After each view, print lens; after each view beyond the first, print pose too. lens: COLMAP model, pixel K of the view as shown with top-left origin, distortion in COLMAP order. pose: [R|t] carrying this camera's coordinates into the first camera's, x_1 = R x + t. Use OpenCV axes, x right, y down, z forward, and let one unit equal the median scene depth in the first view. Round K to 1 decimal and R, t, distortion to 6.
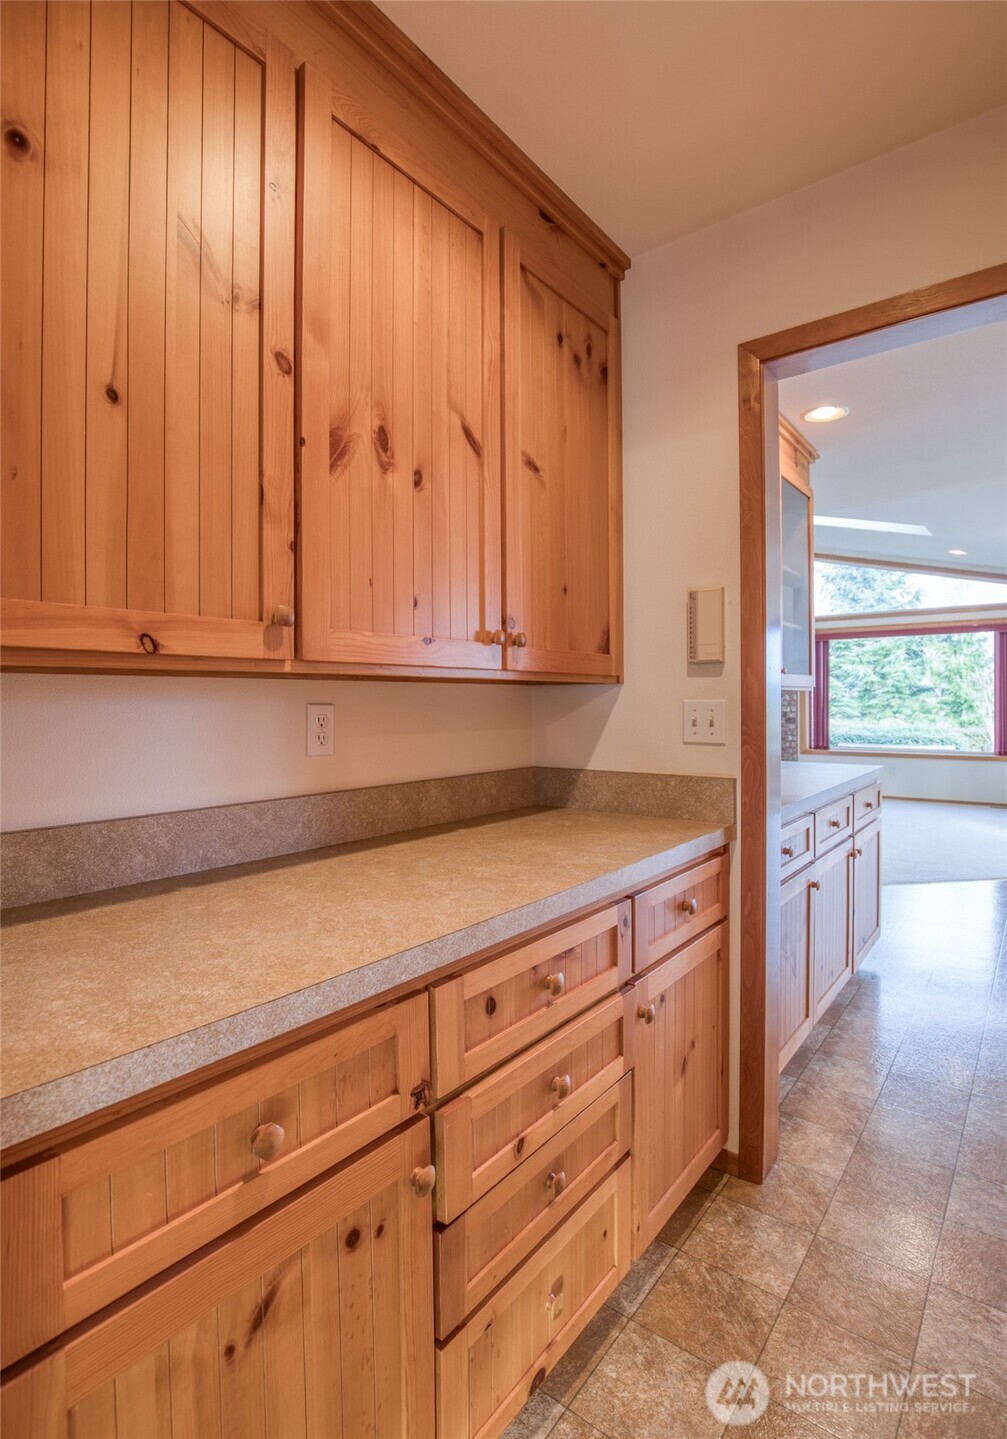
lens RADIAL K [[736.3, 0, 510.3], [0, 736.3, 711.2], [0, 0, 1]] dist [-0.024819, 0.001544]
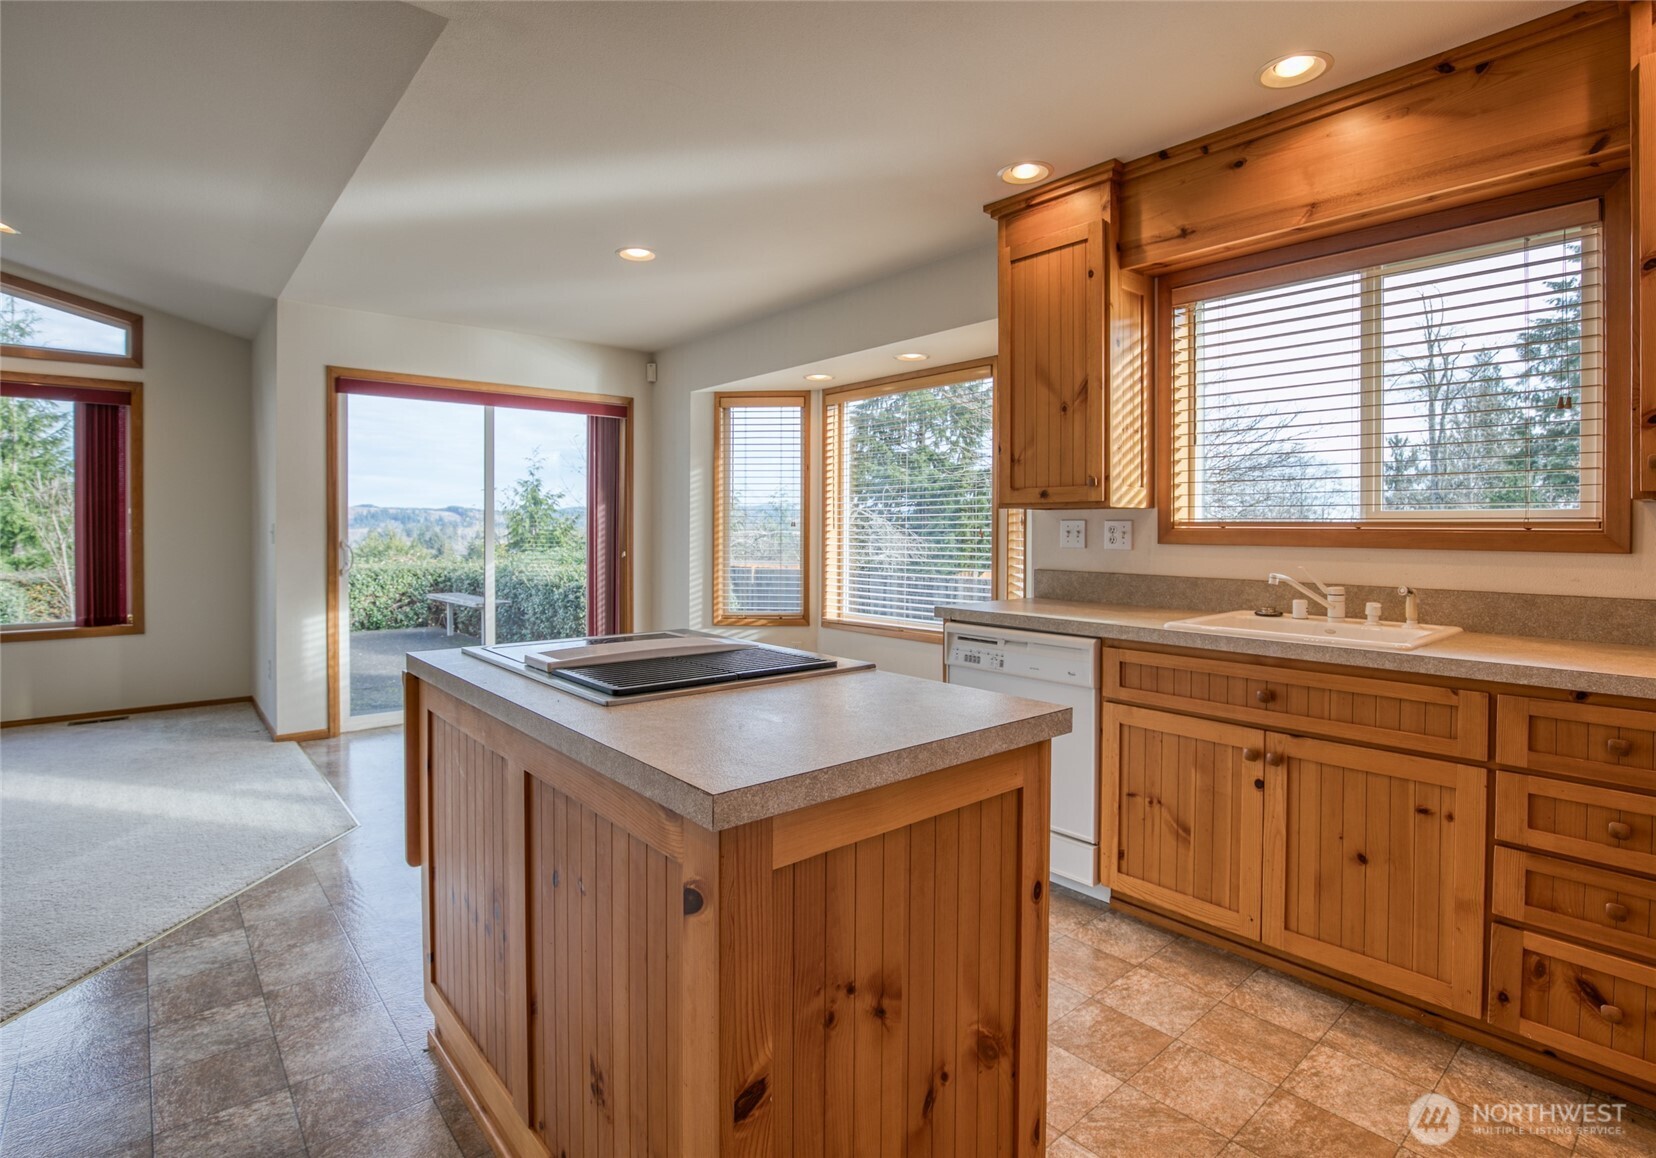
lens RADIAL K [[847.3, 0, 779.0], [0, 847.3, 534.5], [0, 0, 1]] dist [-0.024819, 0.001544]
pose [[0.270985, 0.001518, 0.962582, 0.172502], [0.006620, 0.999972, -0.003440, -0.004616], [-0.962561, 0.007305, 0.270967, 0.272494]]
